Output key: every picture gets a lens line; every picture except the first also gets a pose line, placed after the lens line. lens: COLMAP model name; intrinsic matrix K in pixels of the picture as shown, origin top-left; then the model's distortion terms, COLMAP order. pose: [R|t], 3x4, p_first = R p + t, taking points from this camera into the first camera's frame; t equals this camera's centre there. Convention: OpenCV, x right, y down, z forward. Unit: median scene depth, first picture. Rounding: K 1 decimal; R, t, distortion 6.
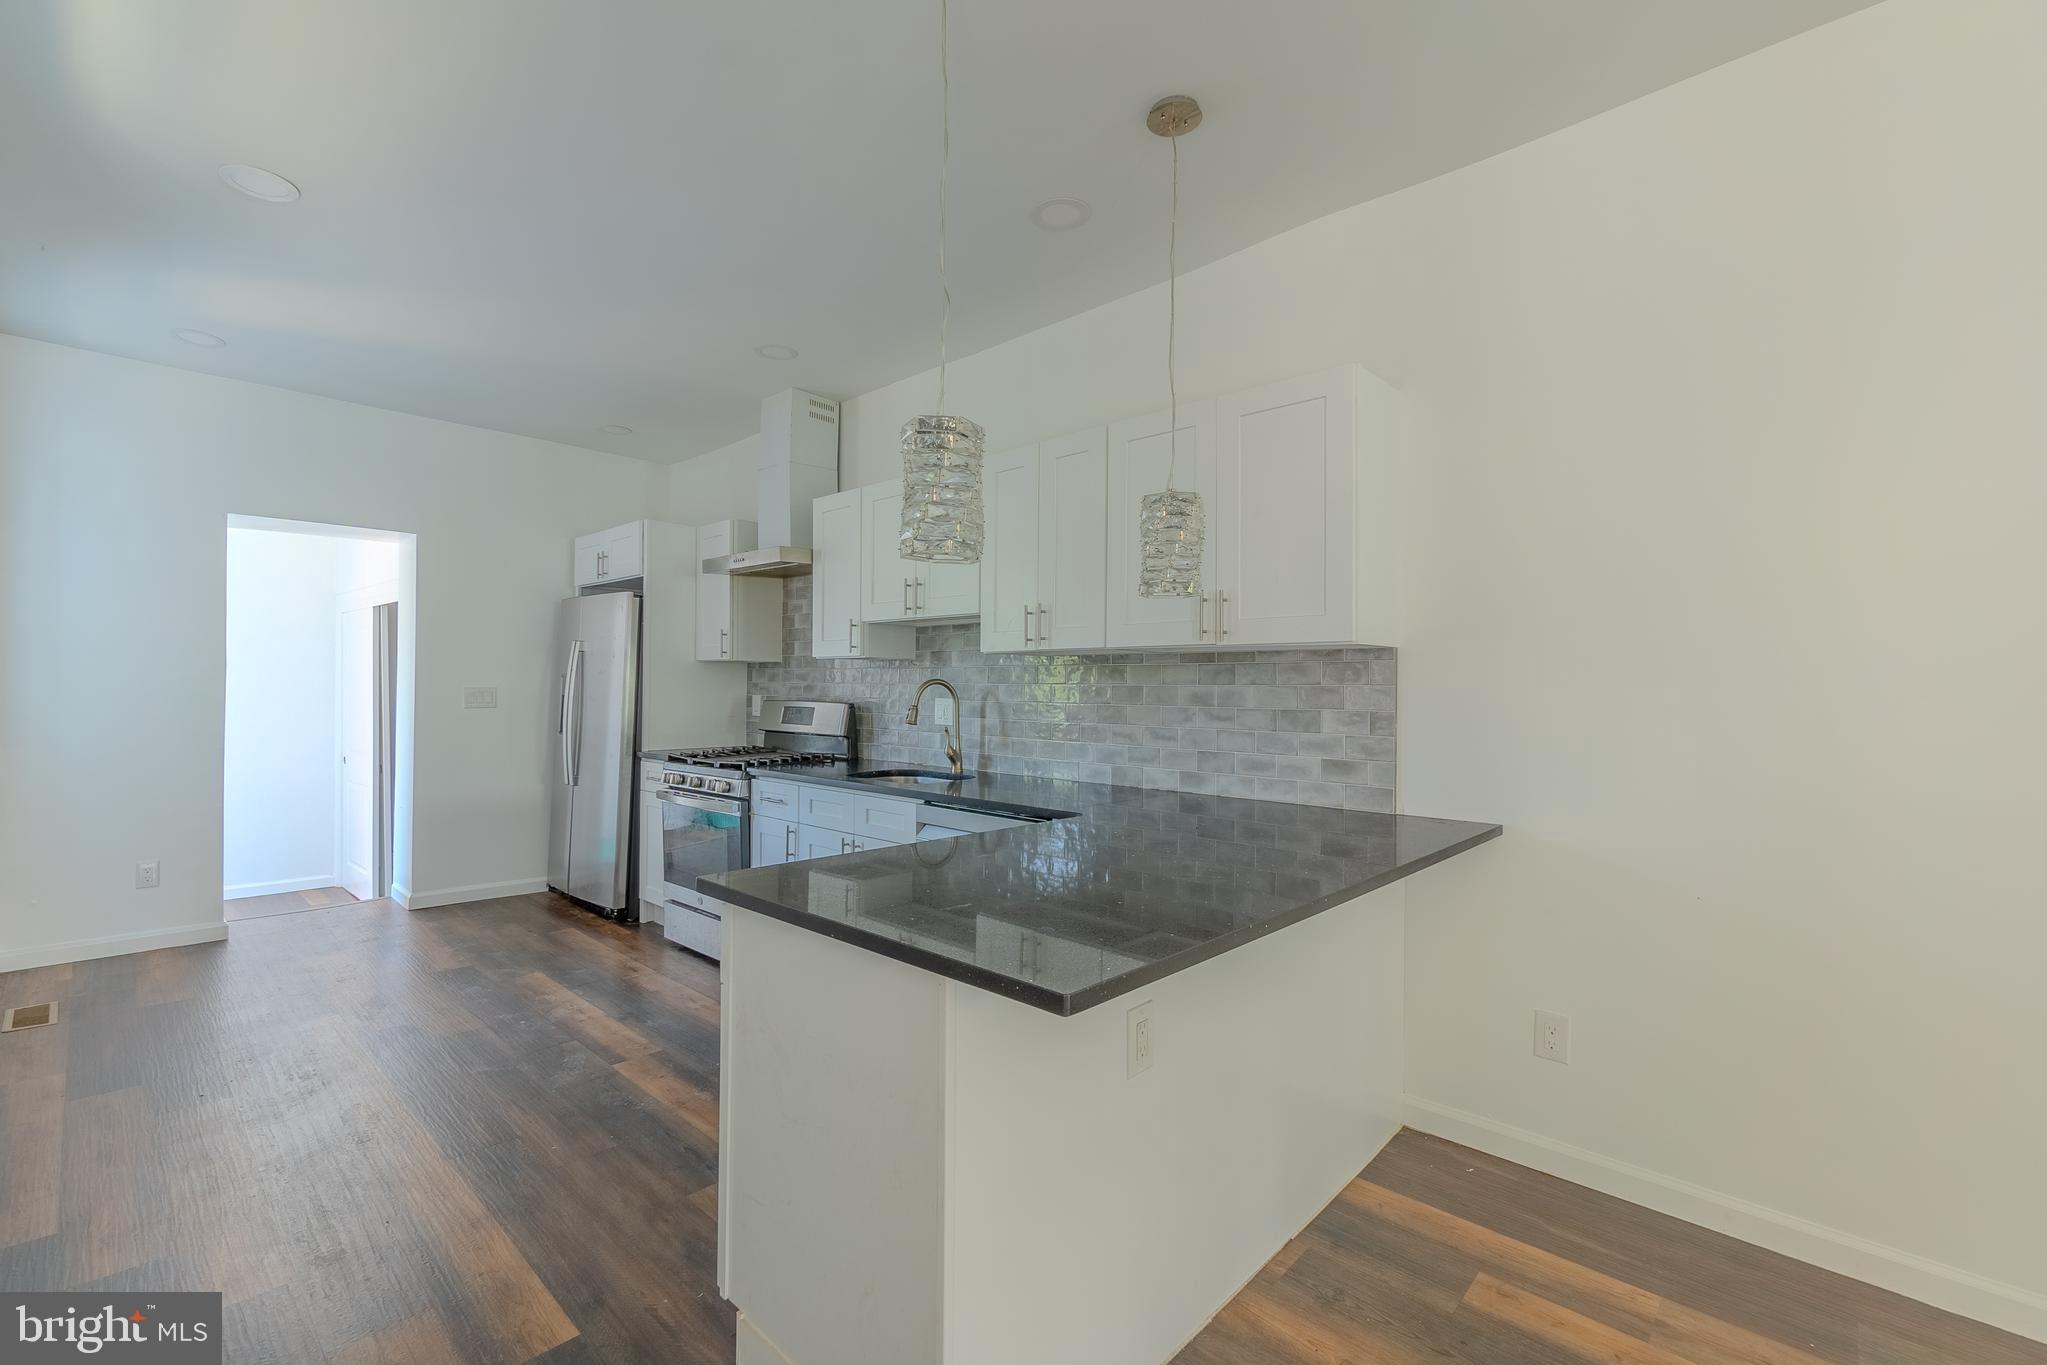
lens RADIAL K [[875.1, 0, 1010.0], [0, 875.1, 677.6], [0, 0, 1]] dist [0.014396, -0.008160]
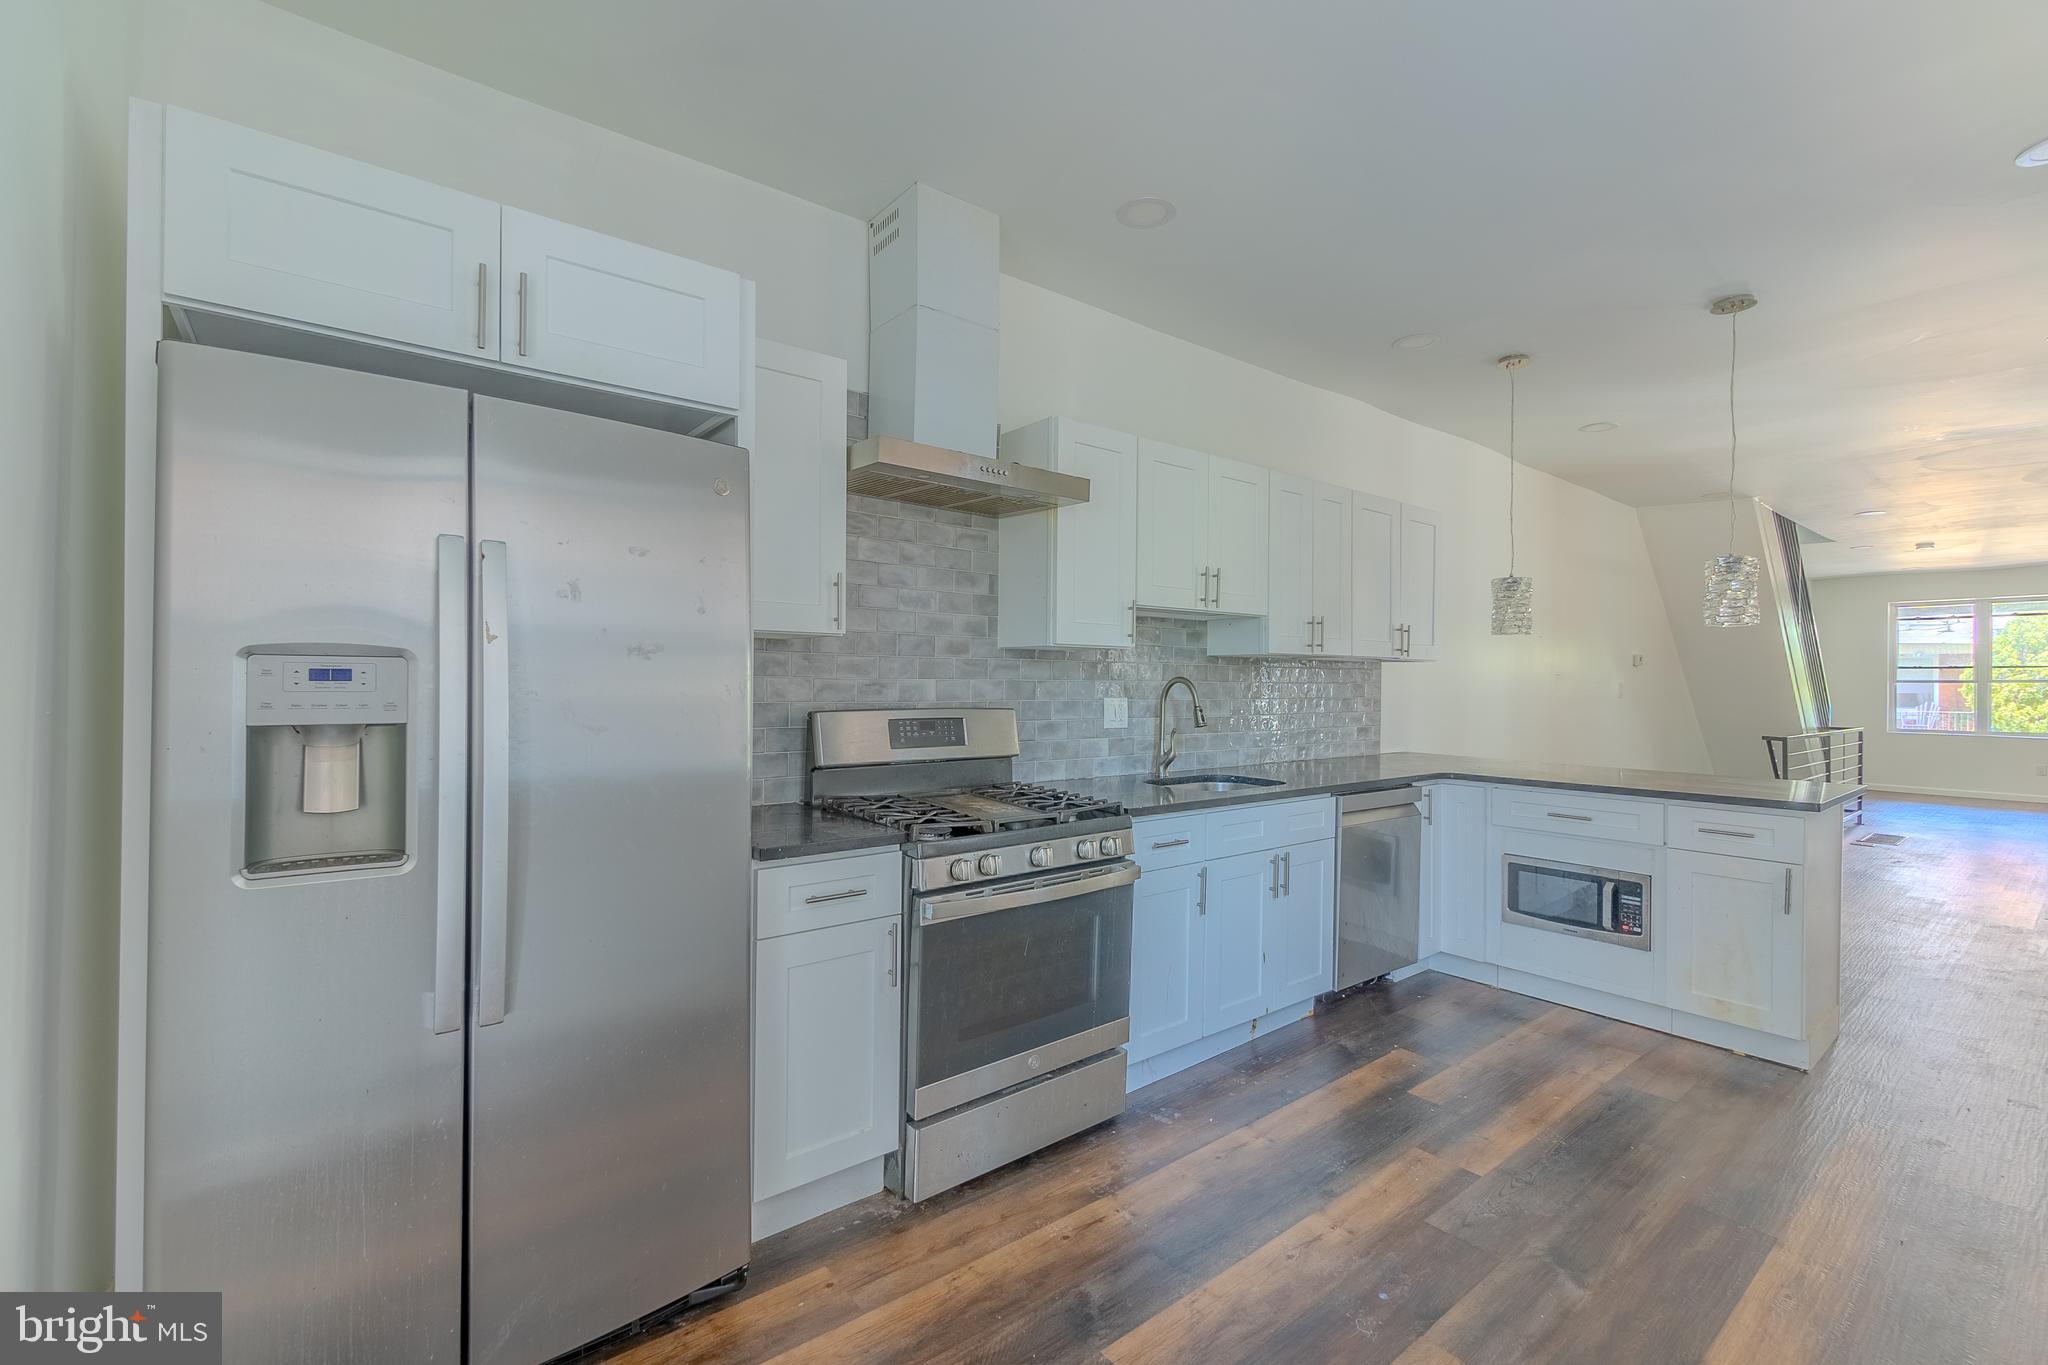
lens RADIAL K [[875.5, 0, 1010.5], [0, 875.5, 677.6], [0, 0, 1]] dist [0.014396, -0.008160]
pose [[0.143661, -0.002991, 0.989622, -1.133404], [-0.017697, 0.999828, 0.005591, 0.000557], [-0.989469, -0.018317, 0.143584, 1.153434]]
